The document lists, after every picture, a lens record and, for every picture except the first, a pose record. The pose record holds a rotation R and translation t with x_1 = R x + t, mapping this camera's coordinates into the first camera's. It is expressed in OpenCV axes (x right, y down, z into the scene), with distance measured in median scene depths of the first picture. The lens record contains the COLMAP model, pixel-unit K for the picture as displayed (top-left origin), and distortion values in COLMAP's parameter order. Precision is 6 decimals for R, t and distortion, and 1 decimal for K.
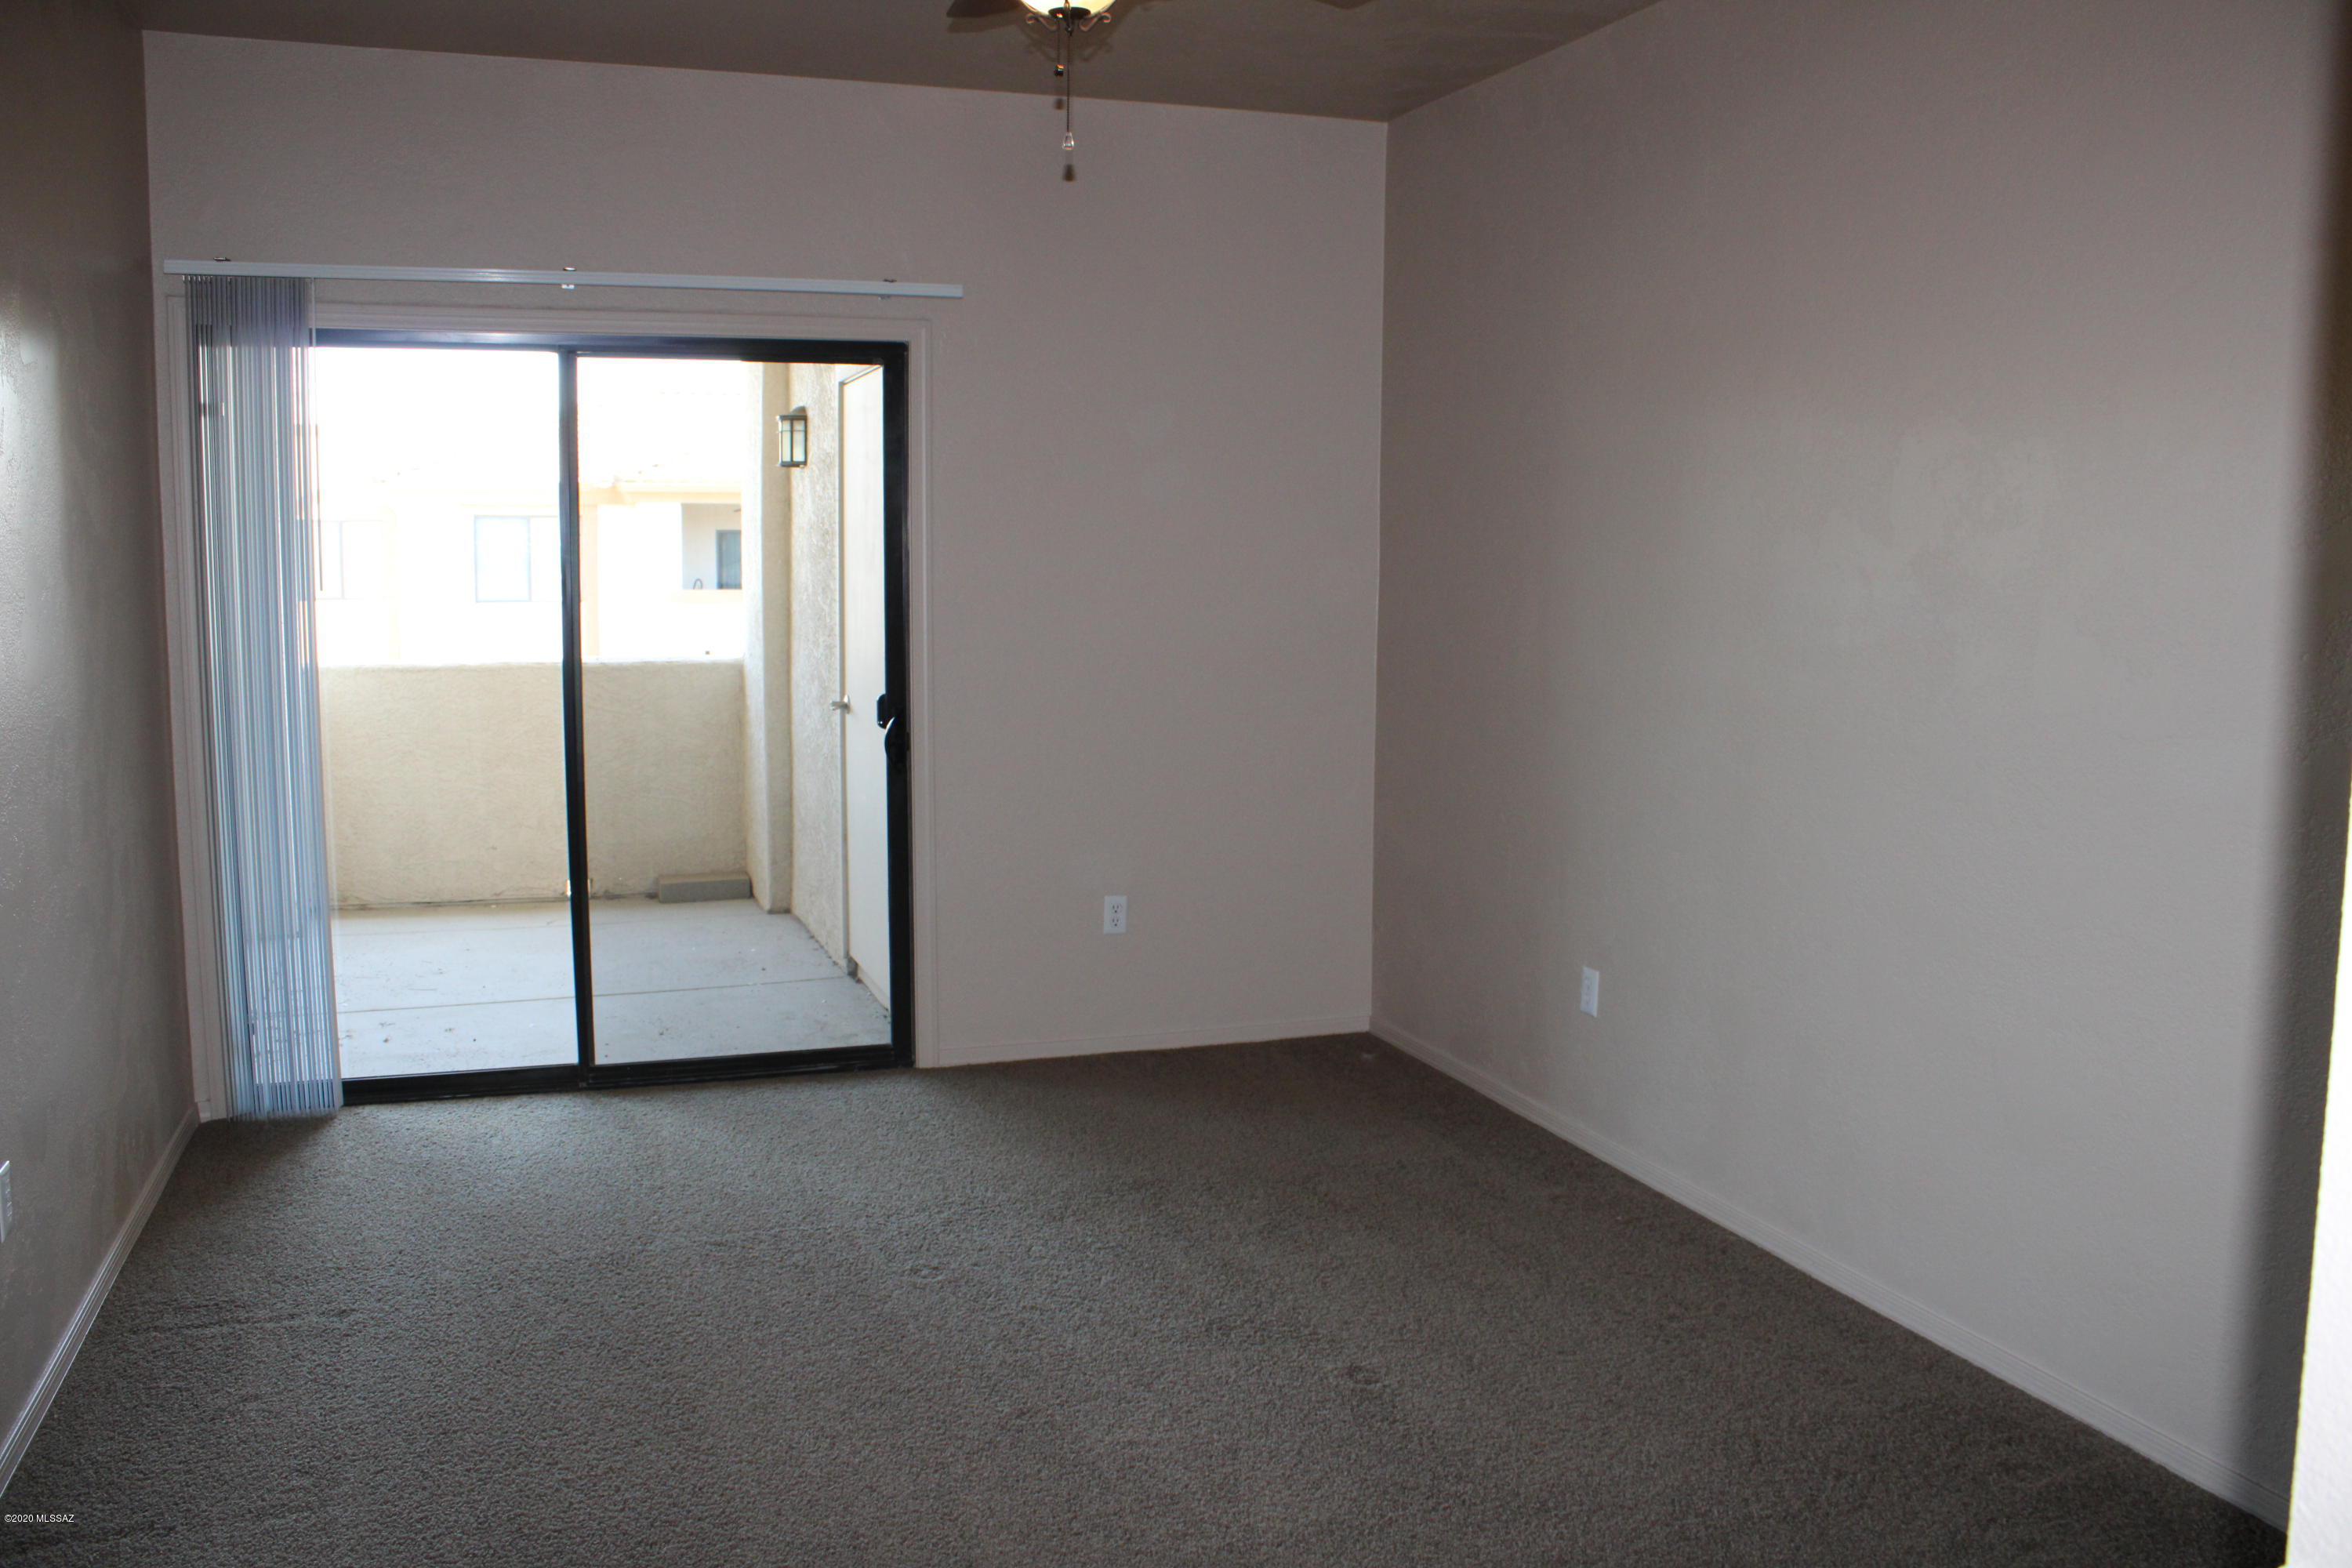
lens RADIAL K [[2010.4, 0, 1181.4], [0, 2010.4, 798.6], [0, 0, 1]] dist [-0.182269, 0.209172]
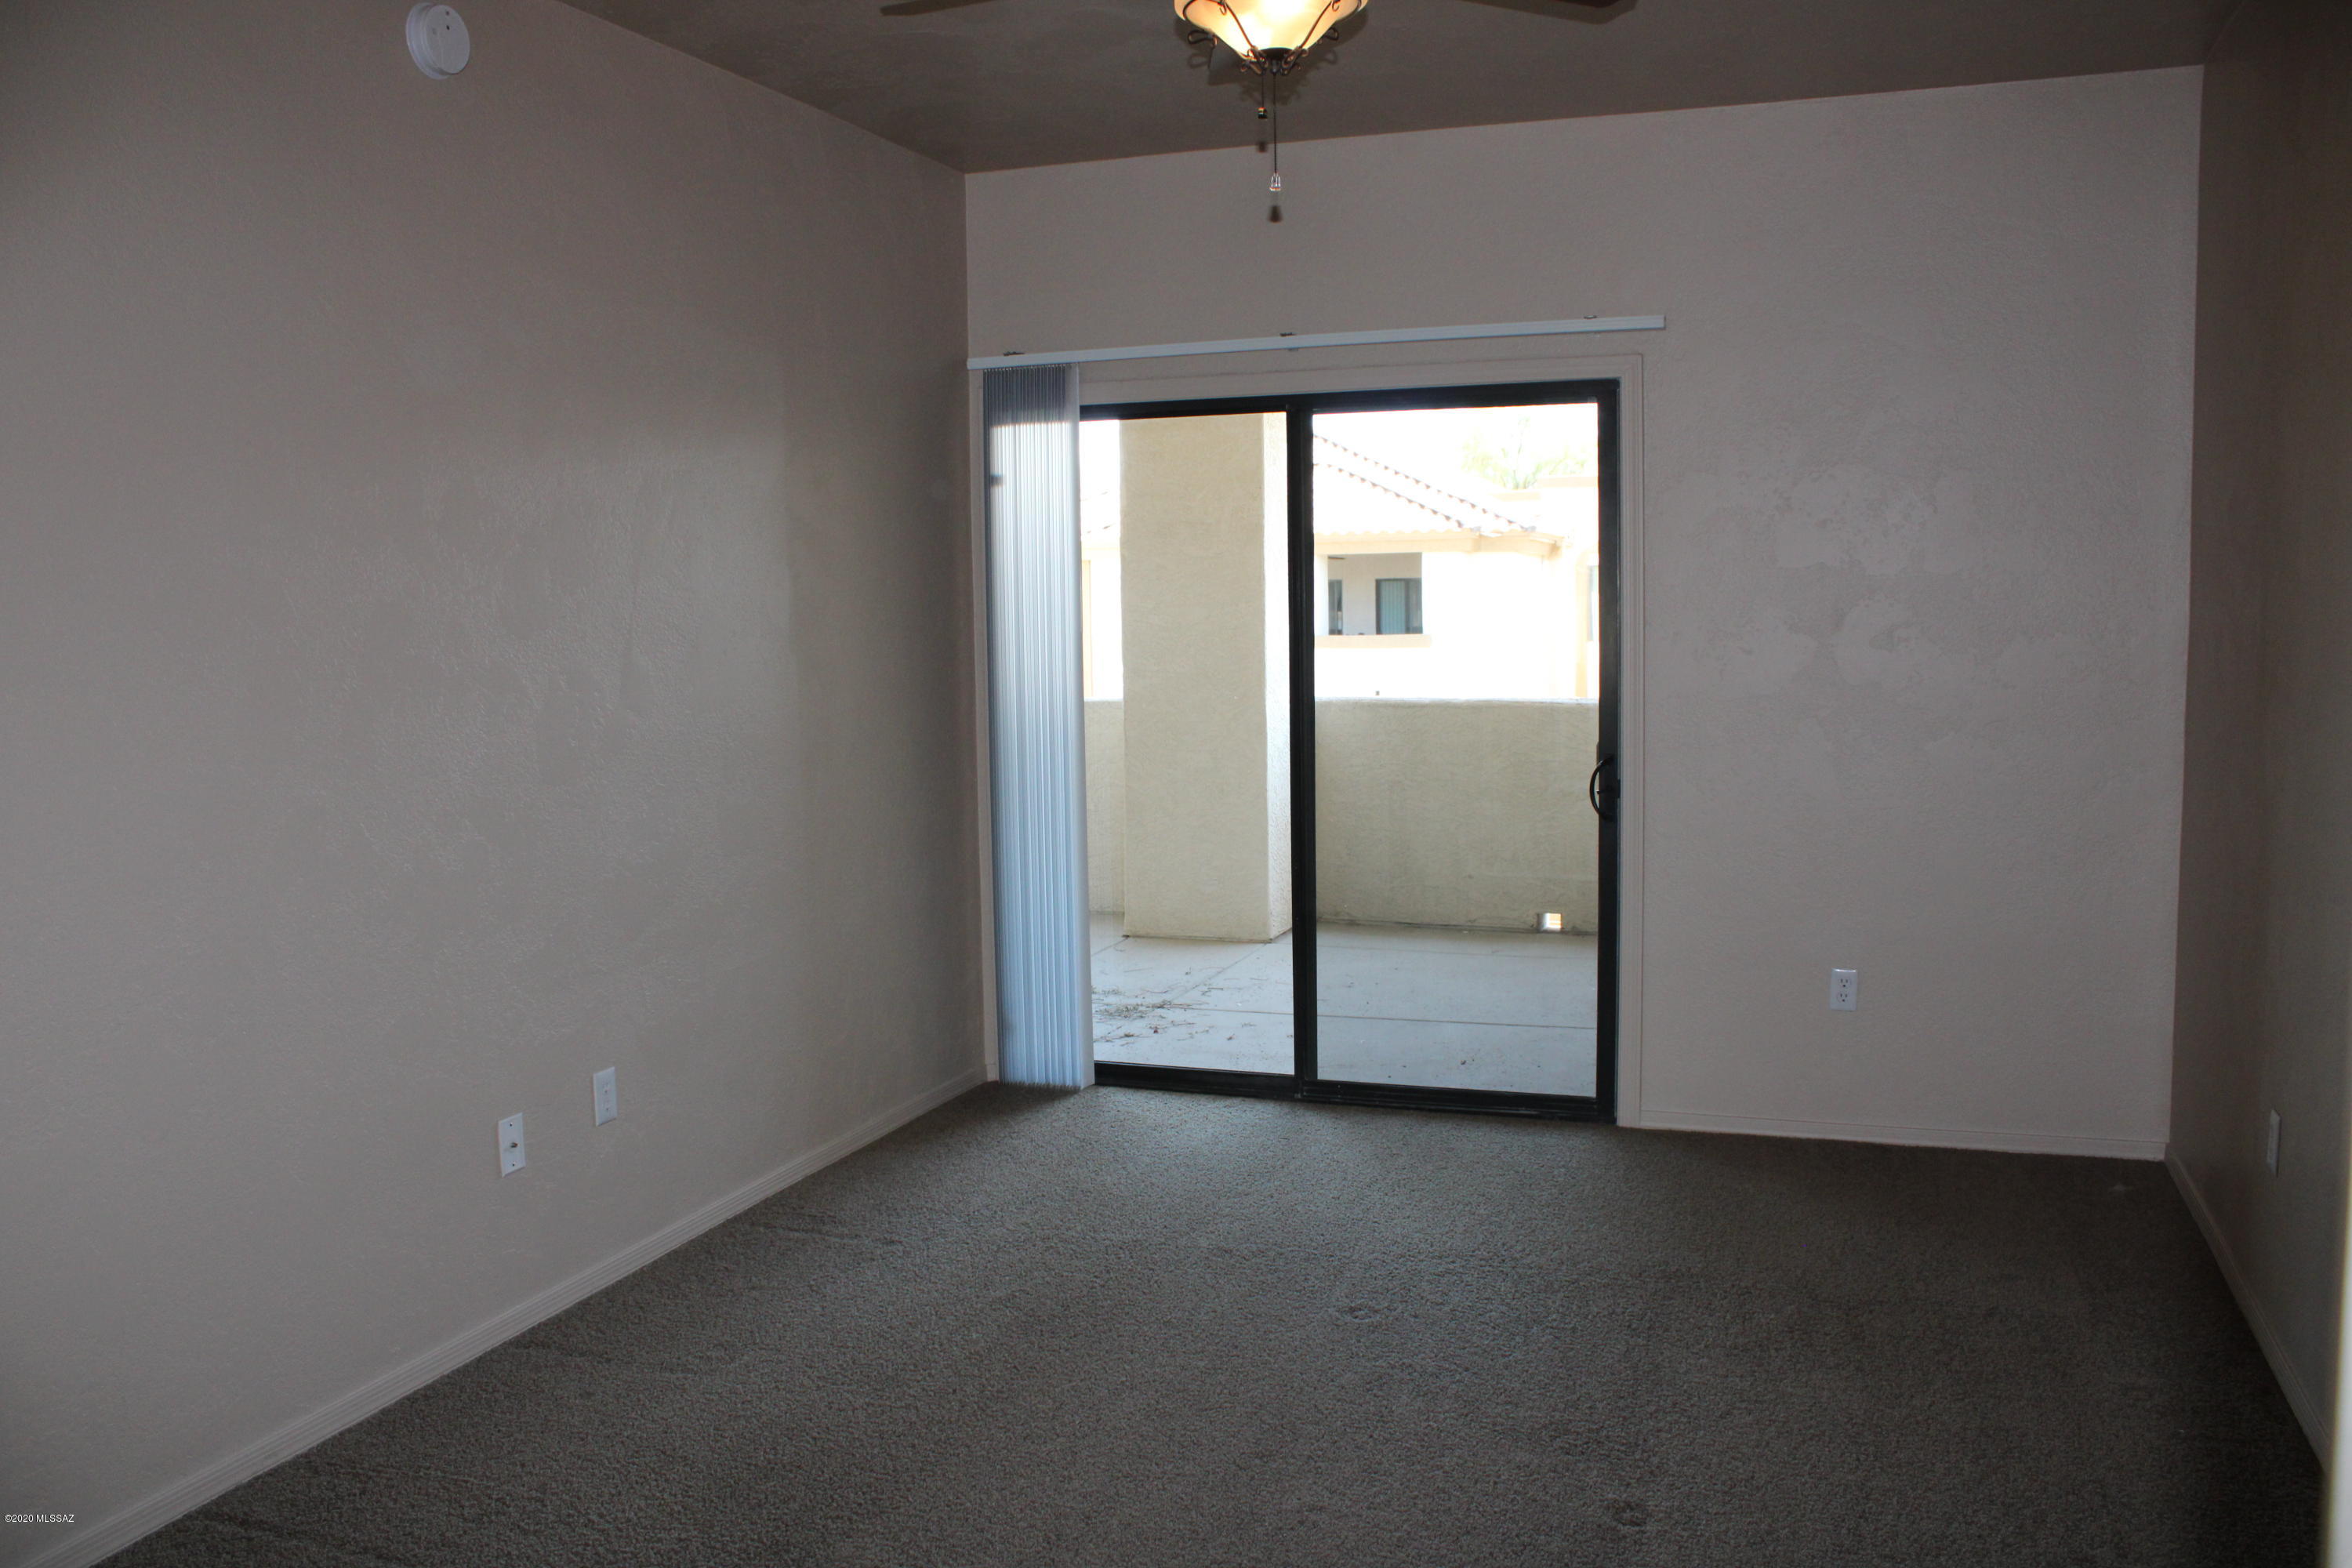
lens RADIAL K [[2010.4, 0, 1181.4], [0, 2010.4, 798.6], [0, 0, 1]] dist [-0.182269, 0.209172]
pose [[0.760514, 0.045695, -0.647712, 0.341564], [-0.059760, 0.998213, 0.000255, -0.011676], [0.646566, 0.038514, 0.761885, 0.131668]]
